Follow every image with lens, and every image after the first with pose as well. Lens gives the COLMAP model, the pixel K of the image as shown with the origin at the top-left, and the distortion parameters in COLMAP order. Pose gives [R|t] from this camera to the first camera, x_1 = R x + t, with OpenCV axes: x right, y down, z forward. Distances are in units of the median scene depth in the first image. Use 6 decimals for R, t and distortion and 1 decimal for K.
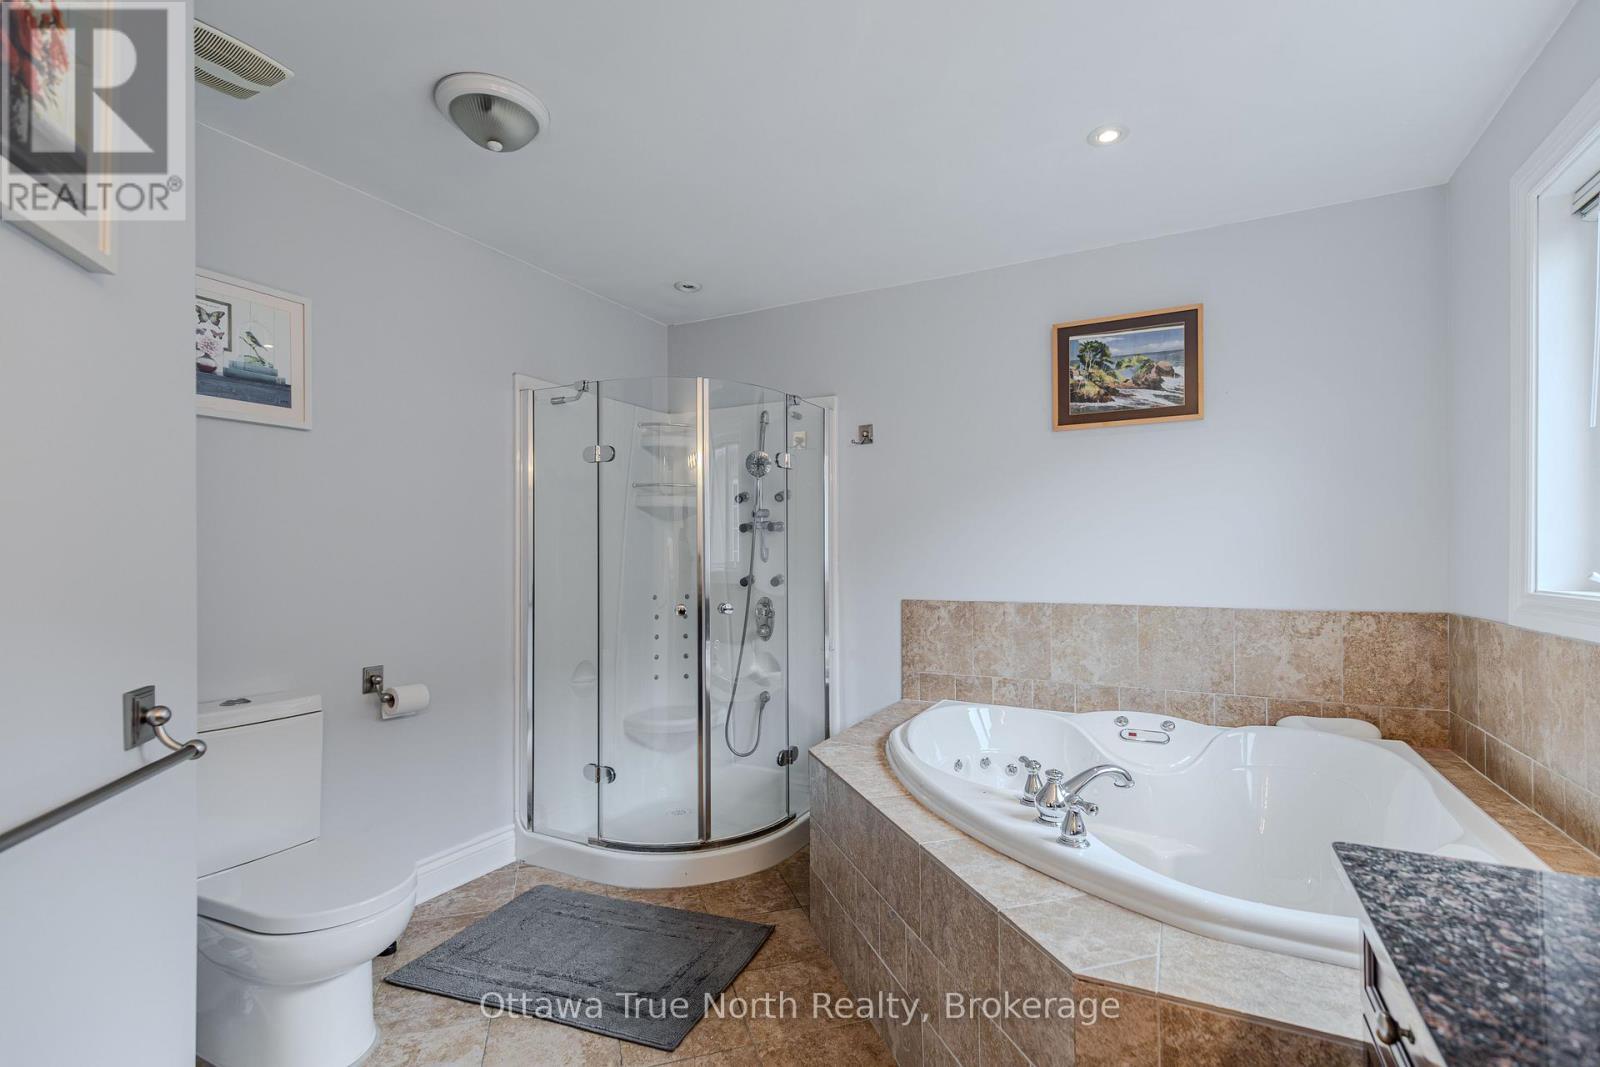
lens RADIAL K [[707.8, 0, 811.4], [0, 707.8, 549.2], [0, 0, 1]] dist [0.014614, -0.005283]
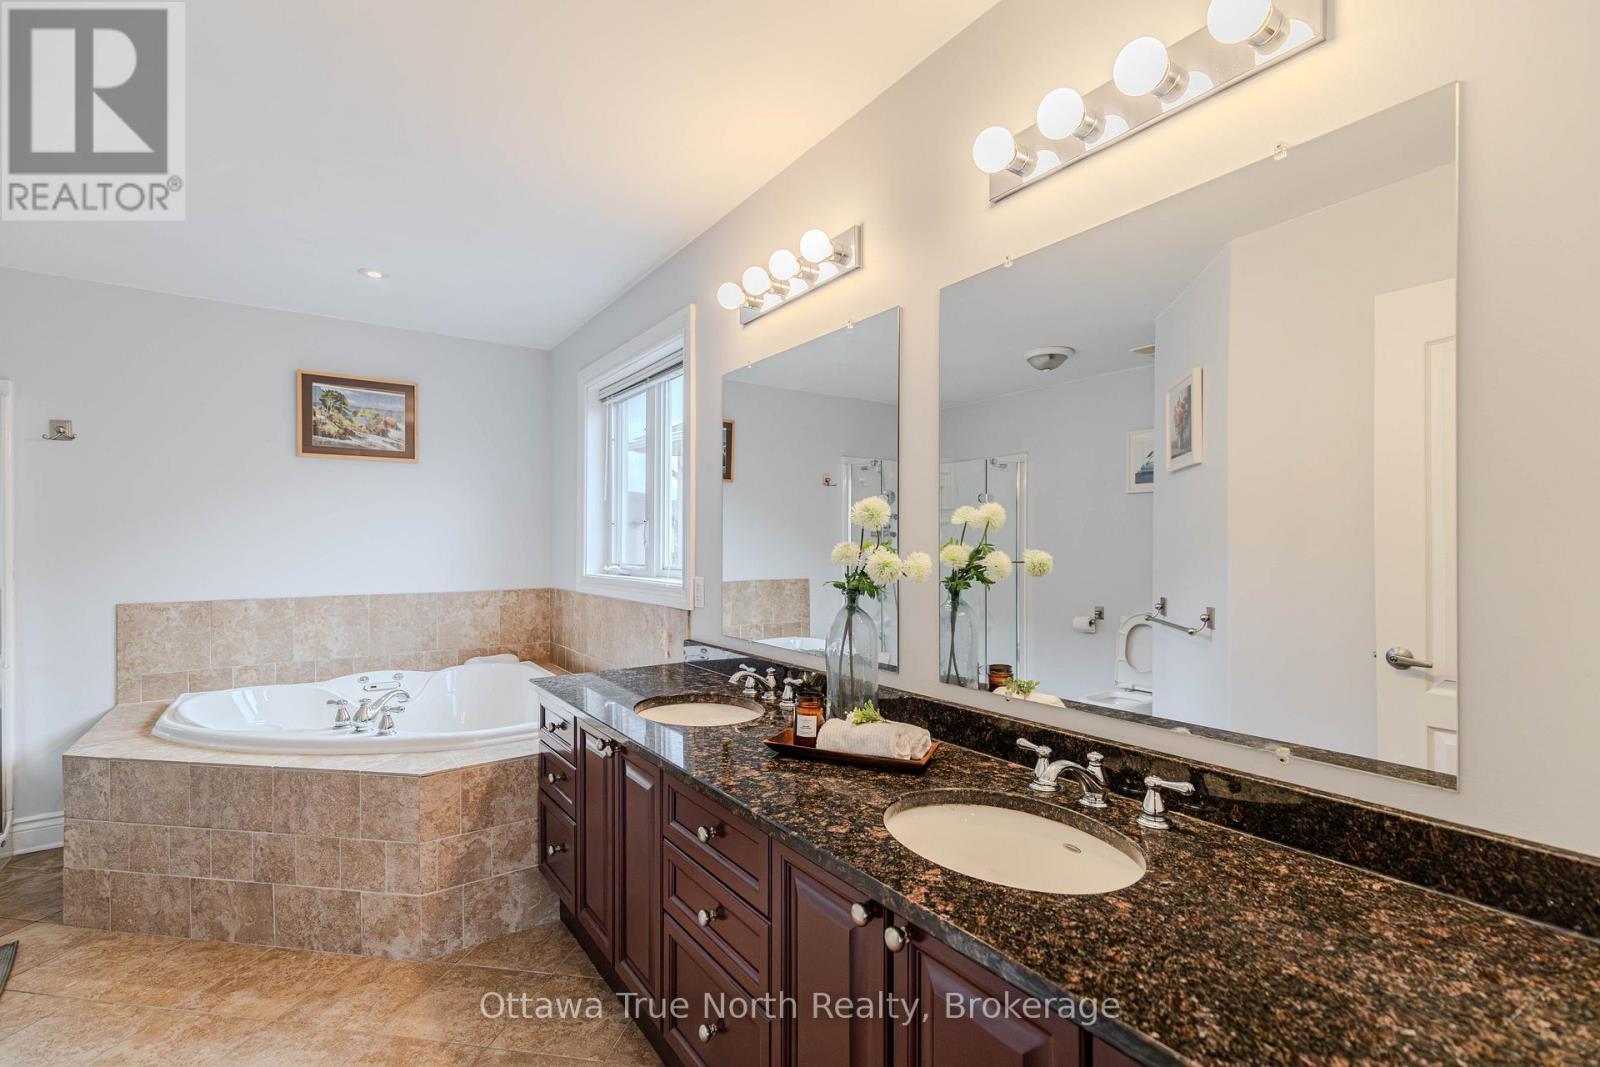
lens RADIAL K [[707.8, 0, 811.4], [0, 707.8, 549.2], [0, 0, 1]] dist [0.014614, -0.005283]
pose [[0.444990, -0.002144, 0.895533, -0.381031], [-0.009730, 0.999927, 0.007229, -0.025707], [-0.895482, -0.011931, 0.444937, -0.355835]]
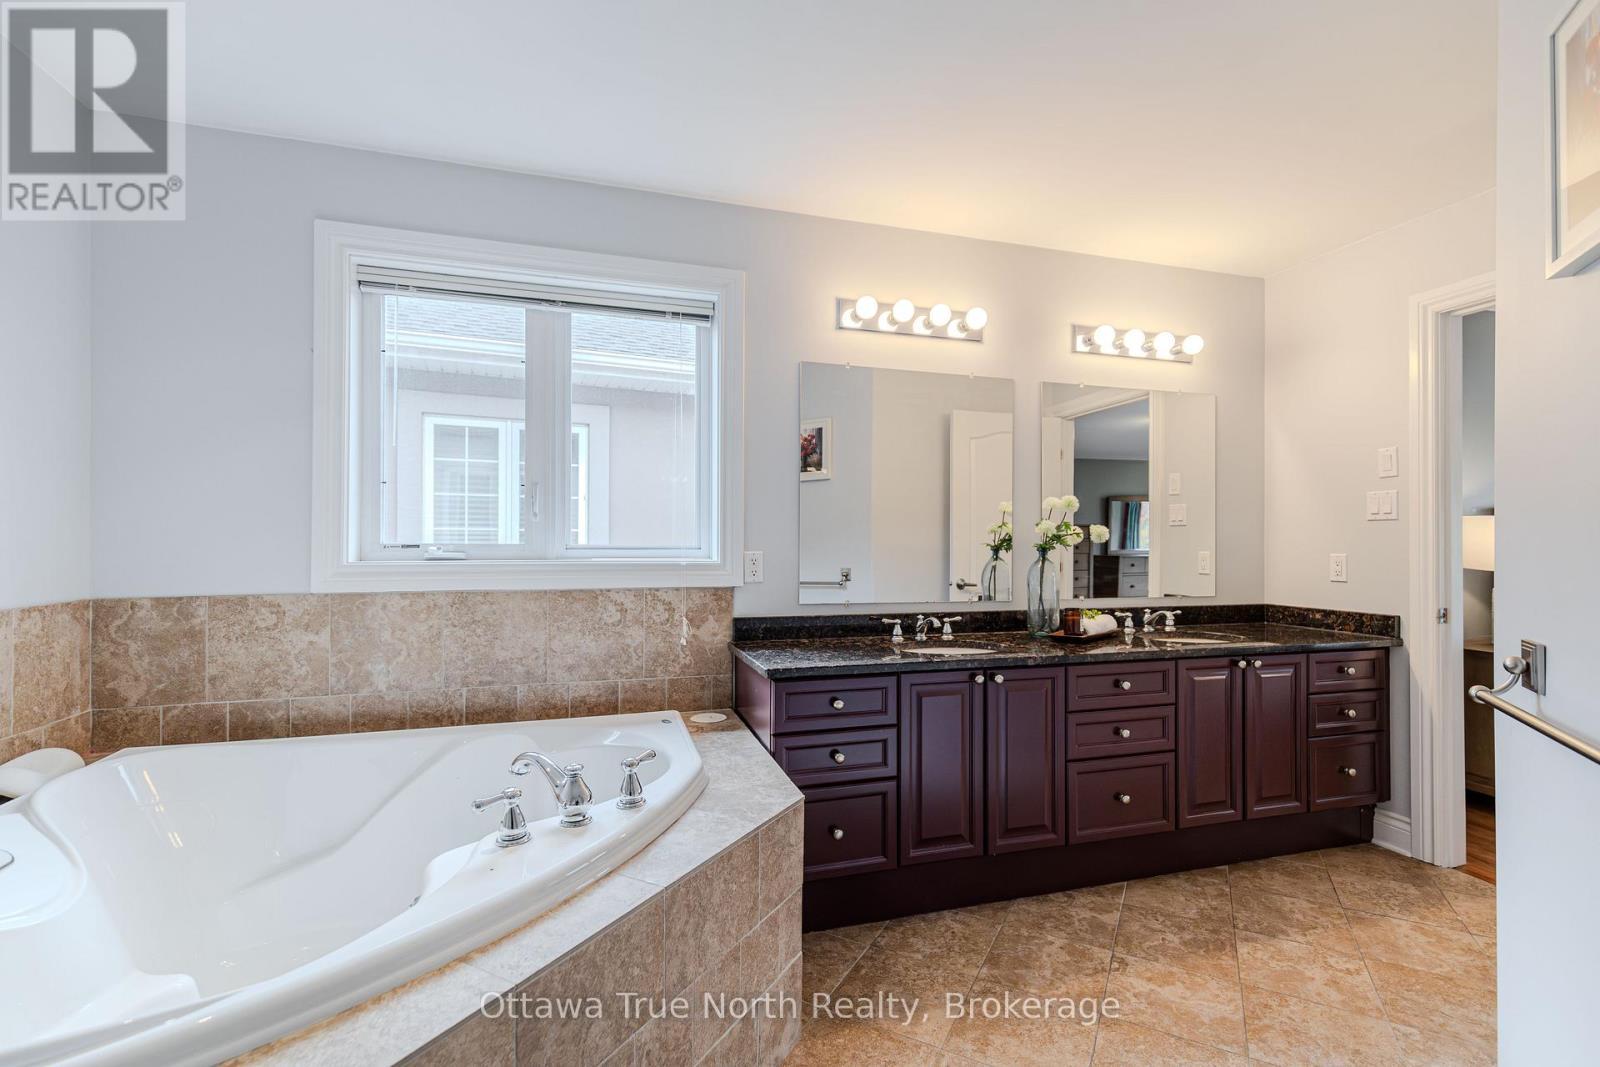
lens RADIAL K [[707.8, 0, 811.4], [0, 707.8, 549.2], [0, 0, 1]] dist [0.014614, -0.005283]
pose [[-0.690039, 0.000032, 0.723772, -0.312428], [-0.002401, 0.999994, -0.002333, 0.024338], [-0.723768, -0.003347, -0.690035, 0.844169]]
